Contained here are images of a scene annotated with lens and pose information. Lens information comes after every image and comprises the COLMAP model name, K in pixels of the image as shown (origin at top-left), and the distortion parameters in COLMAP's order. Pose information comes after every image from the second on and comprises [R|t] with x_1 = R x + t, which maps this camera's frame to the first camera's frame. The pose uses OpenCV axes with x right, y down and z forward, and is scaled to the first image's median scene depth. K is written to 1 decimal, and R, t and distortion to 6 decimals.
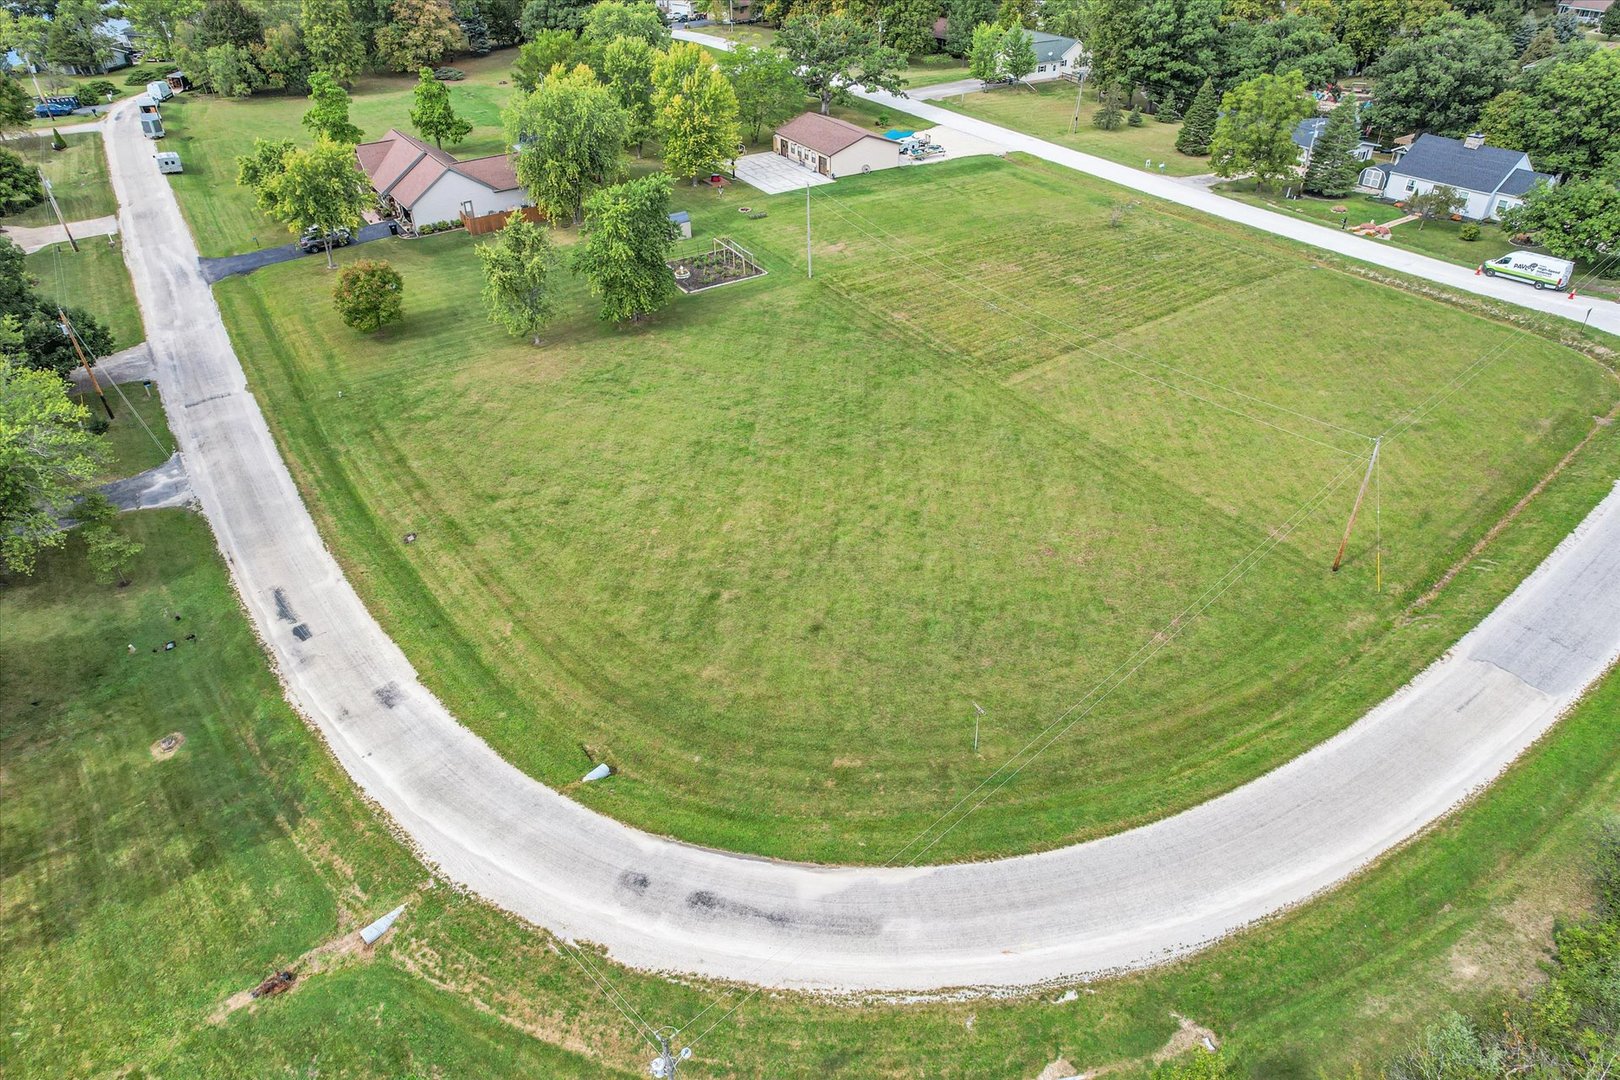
lens RADIAL K [[1037.3, 0, 807.7], [0, 1037.3, 544.2], [0, 0, 1]] dist [-0.077859, 0.072647]
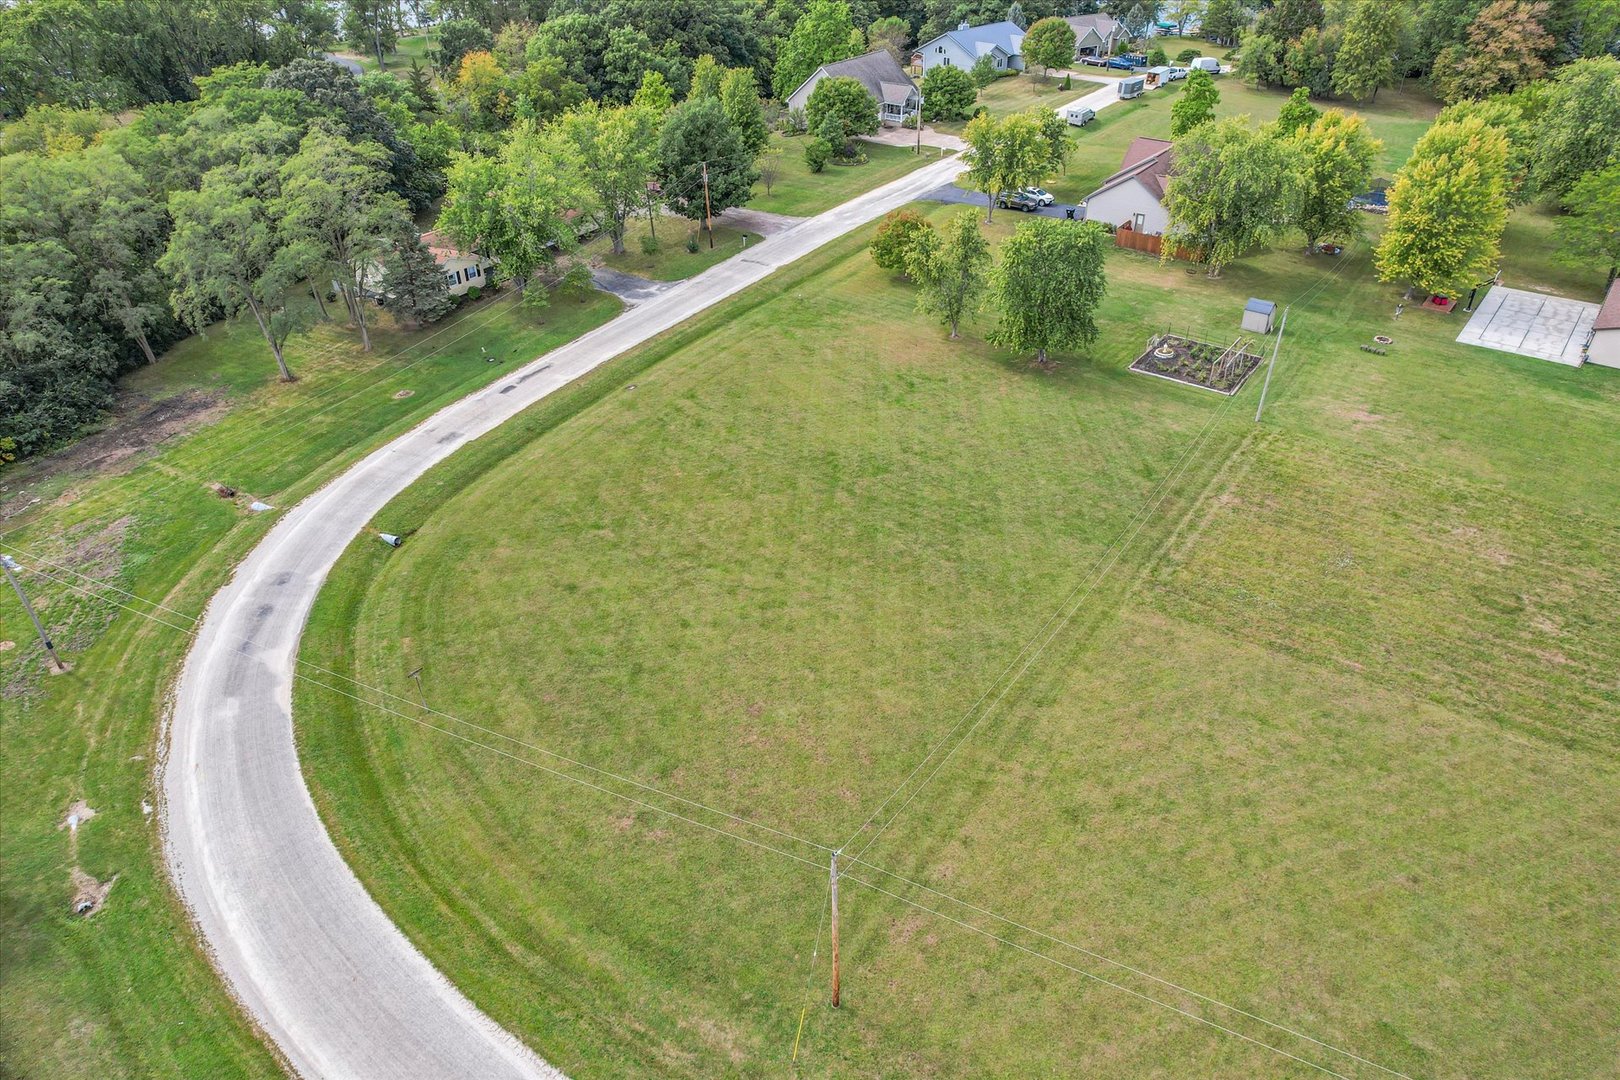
lens RADIAL K [[1037.3, 0, 807.7], [0, 1037.3, 544.2], [0, 0, 1]] dist [-0.077859, 0.072647]
pose [[0.362876, 0.539492, -0.759782, 0.678763], [-0.532315, 0.789240, 0.306172, -0.316636], [0.764828, 0.293341, 0.573576, 0.422976]]
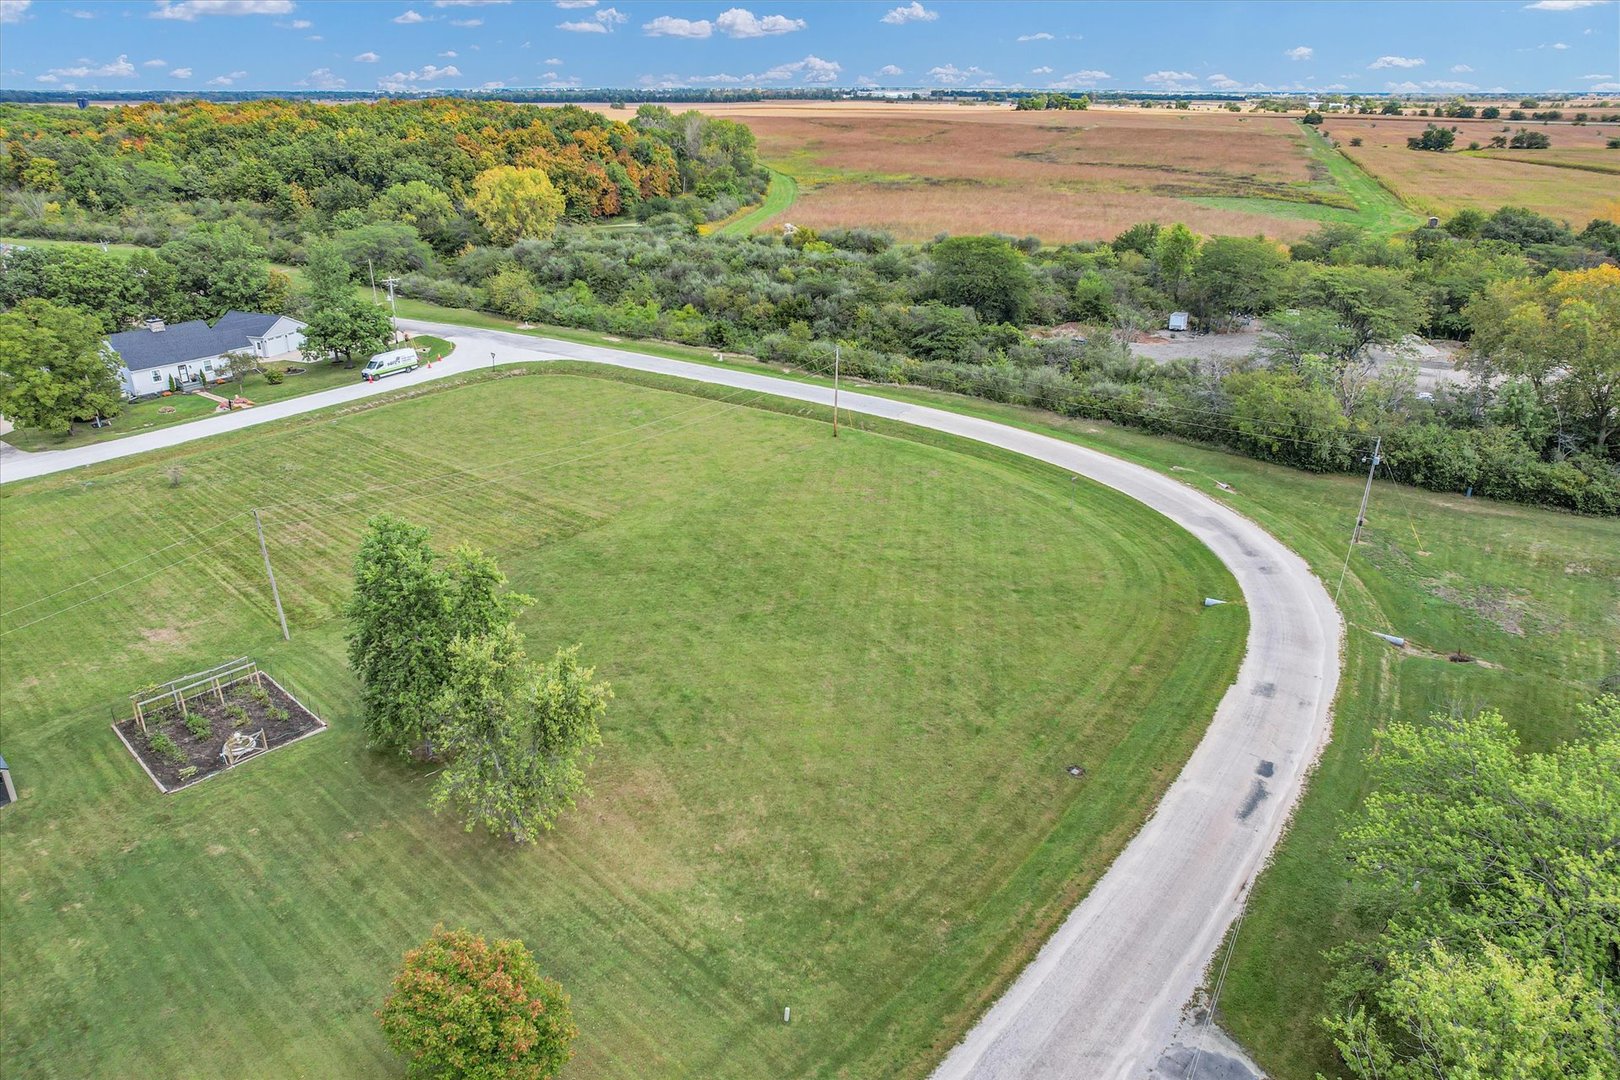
lens RADIAL K [[1081.1, 0, 810.0], [0, 1081.1, 540.0], [0, 0, 1]] dist [-0.048439, 0.001794]
pose [[-0.293945, -0.364888, 0.883433, -0.889479], [0.553000, 0.688944, 0.468558, -0.573630], [-0.779607, 0.626268, -0.000728, 0.915066]]
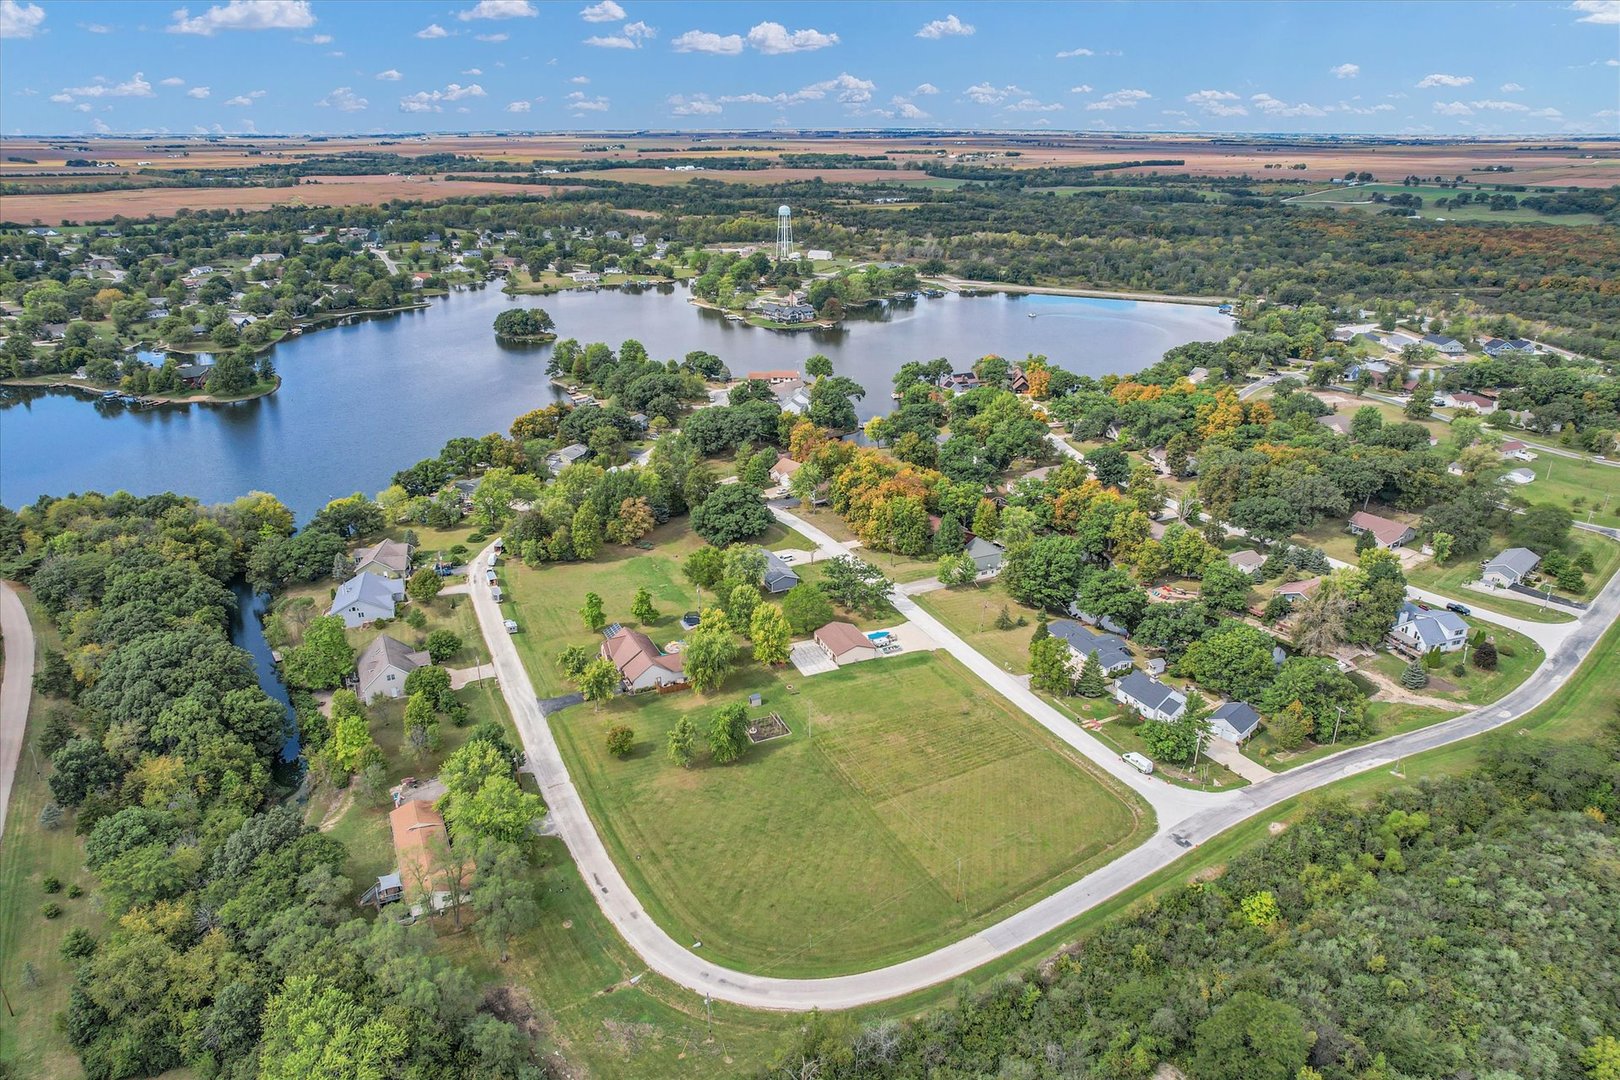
lens RADIAL K [[1058.6, 0, 804.6], [0, 1058.6, 537.6], [0, 0, 1]] dist [-0.073158, 0.063469]
pose [[0.991156, 0.056436, -0.120100, 0.311182], [-0.083217, 0.969323, -0.231273, -0.197468], [0.103364, 0.239222, 0.965447, -1.678665]]
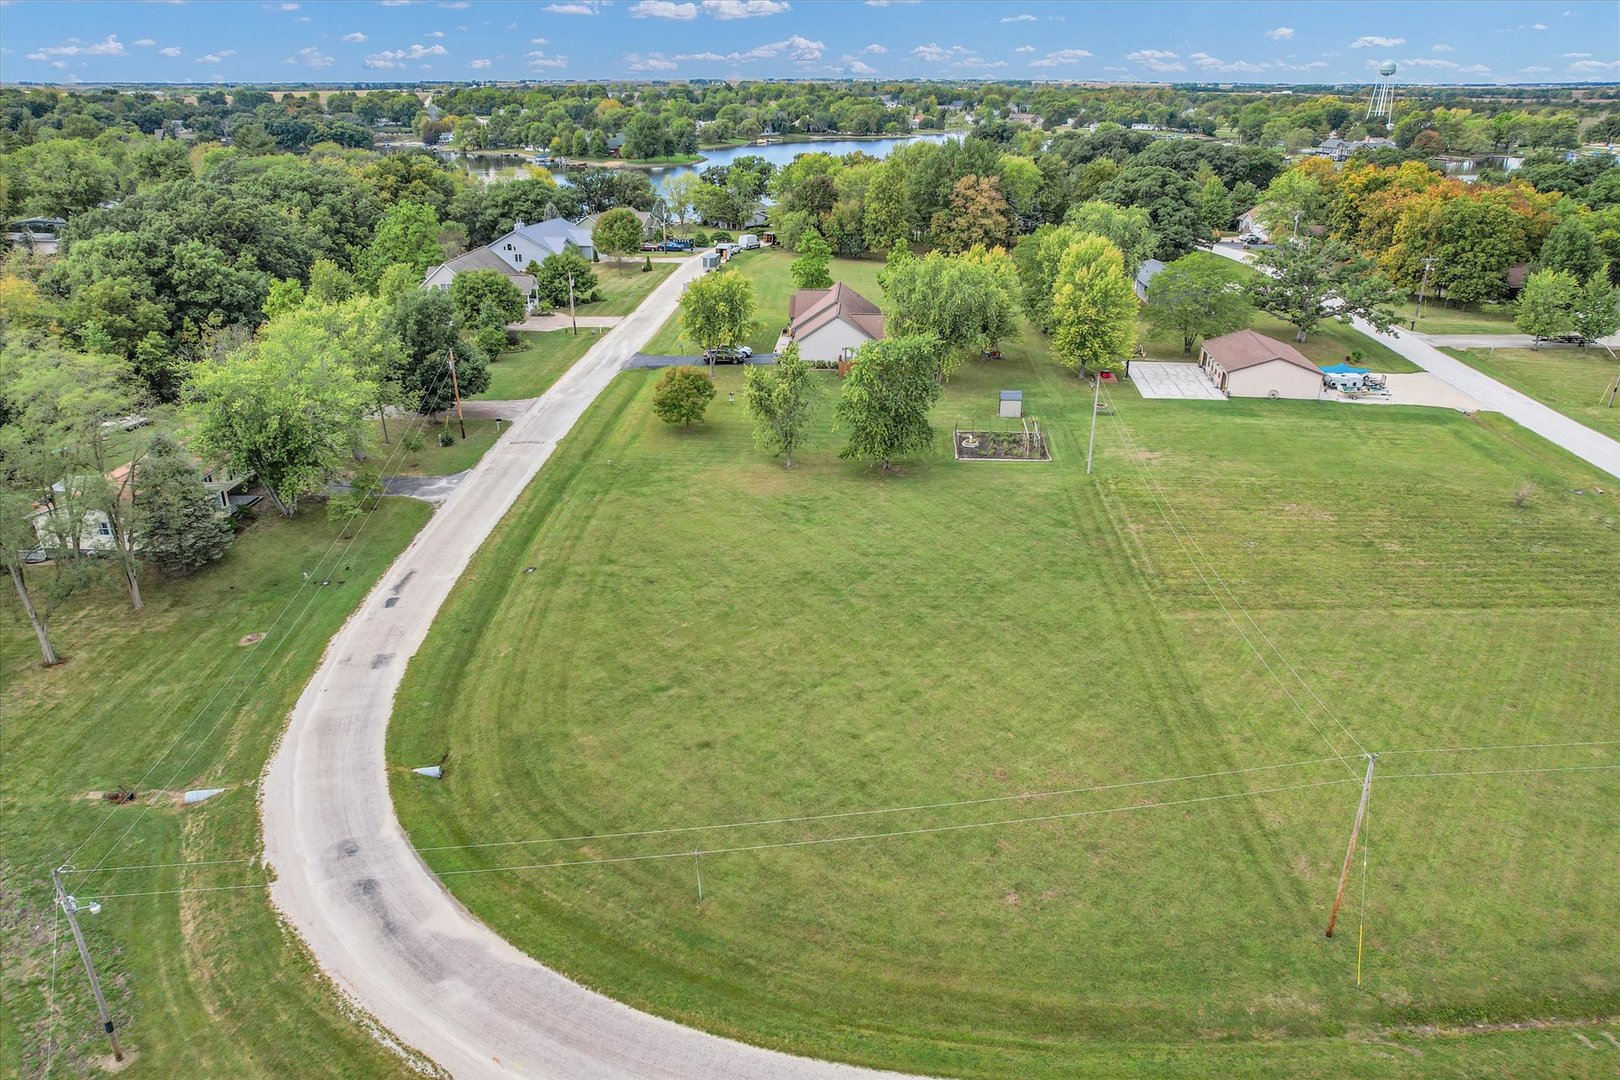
lens RADIAL K [[1088.0, 0, 806.7], [0, 1088.0, 542.6], [0, 0, 1]] dist [-0.045934, 0.000770]
pose [[0.802653, 0.247665, -0.542596, 0.449058], [-0.352886, 0.930599, -0.097250, -0.022658], [0.480854, 0.269533, 0.834345, 0.108806]]
